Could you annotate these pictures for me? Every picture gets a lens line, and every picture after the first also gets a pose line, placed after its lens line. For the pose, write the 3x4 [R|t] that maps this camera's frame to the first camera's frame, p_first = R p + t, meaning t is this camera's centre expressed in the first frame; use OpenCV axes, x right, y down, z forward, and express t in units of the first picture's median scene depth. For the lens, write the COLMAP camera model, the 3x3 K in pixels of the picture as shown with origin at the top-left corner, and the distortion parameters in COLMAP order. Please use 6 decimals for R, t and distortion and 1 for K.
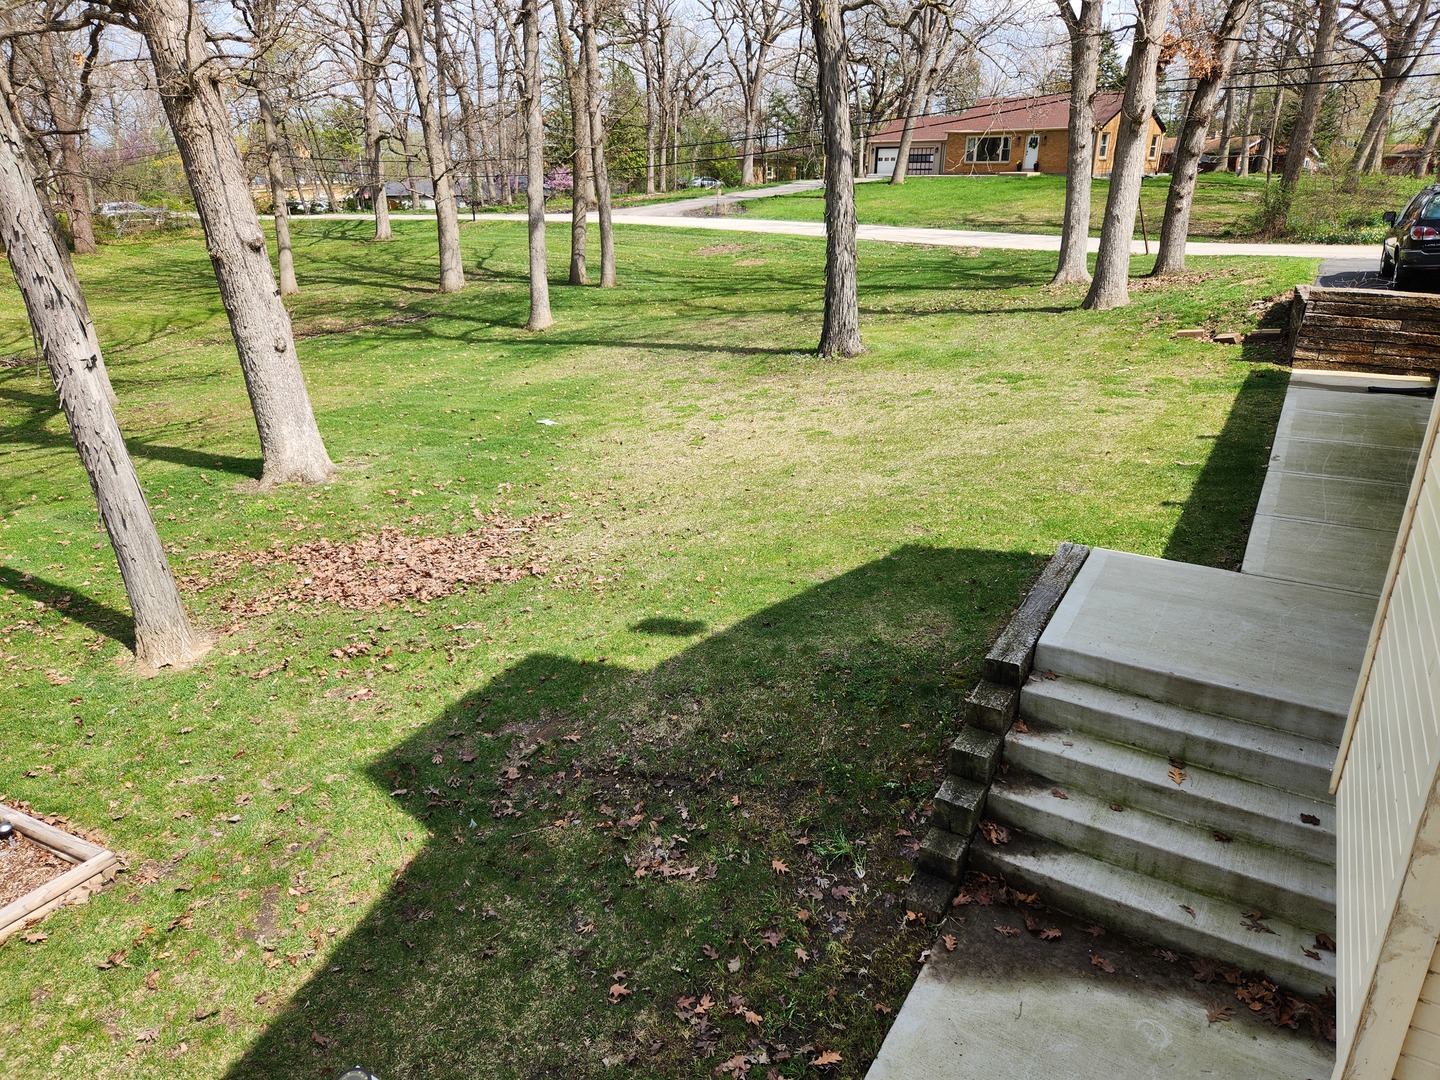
lens RADIAL K [[957.5, 0, 717.6], [0, 957.5, 538.6], [0, 0, 1]] dist [0.061410, -0.038844]
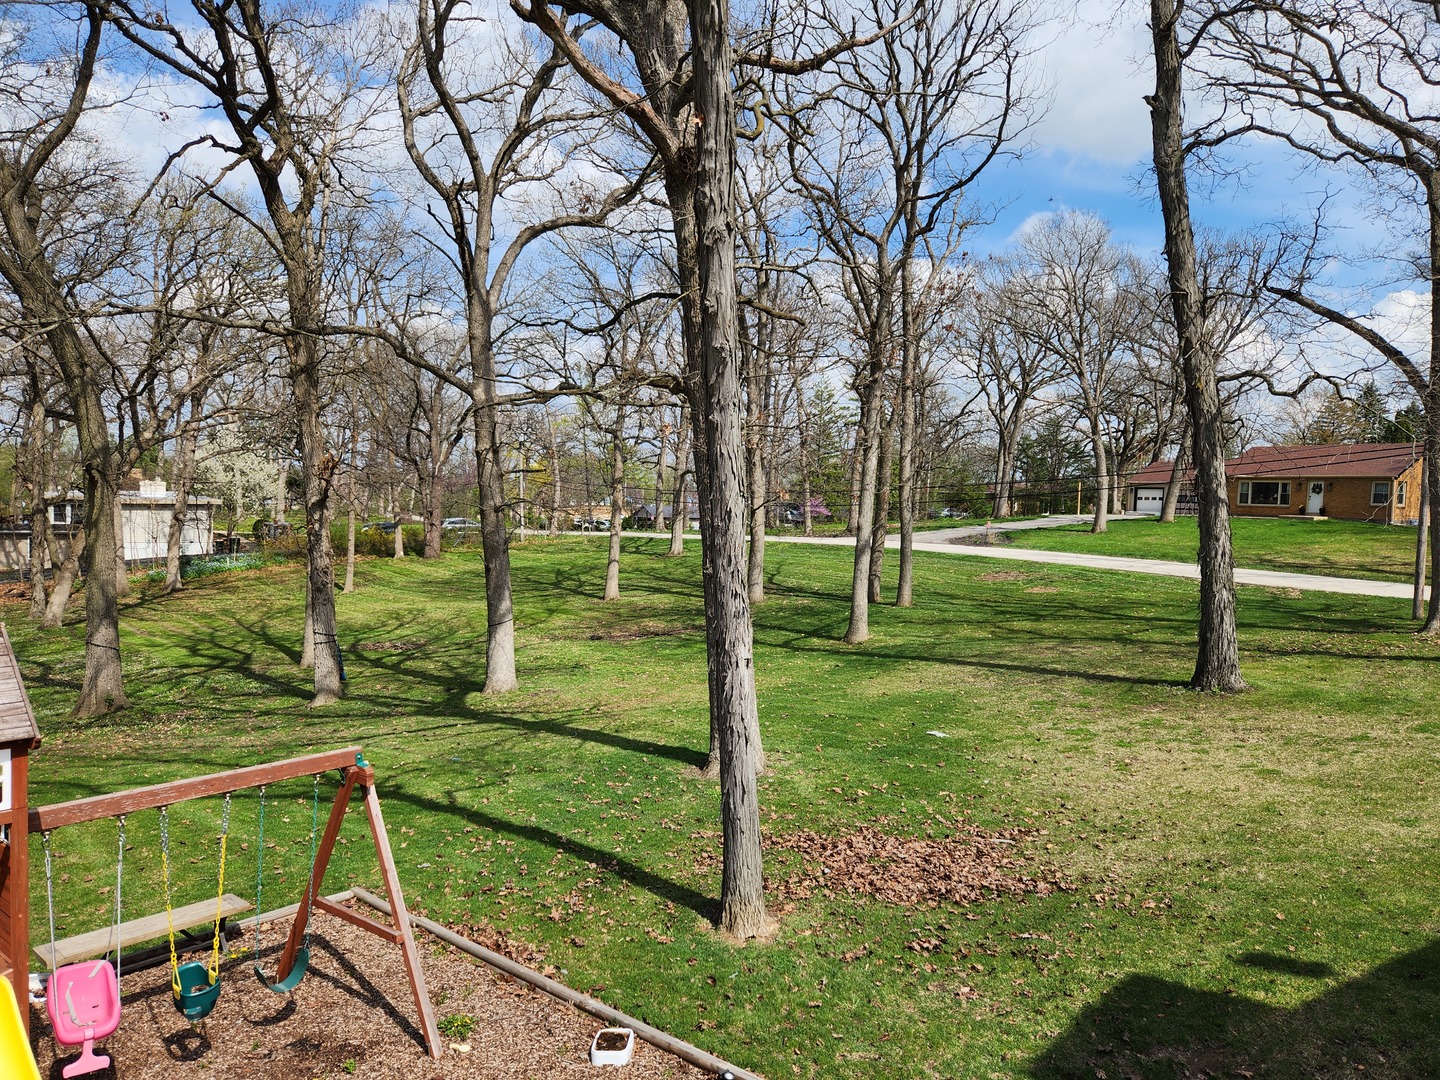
lens RADIAL K [[957.5, 0, 707.4], [0, 957.5, 552.6], [0, 0, 1]] dist [0.061410, -0.038844]
pose [[0.976133, 0.040056, -0.213447, -0.182798], [-0.102541, 0.951396, -0.290397, 0.018071], [0.191441, 0.305353, 0.932797, -0.071898]]
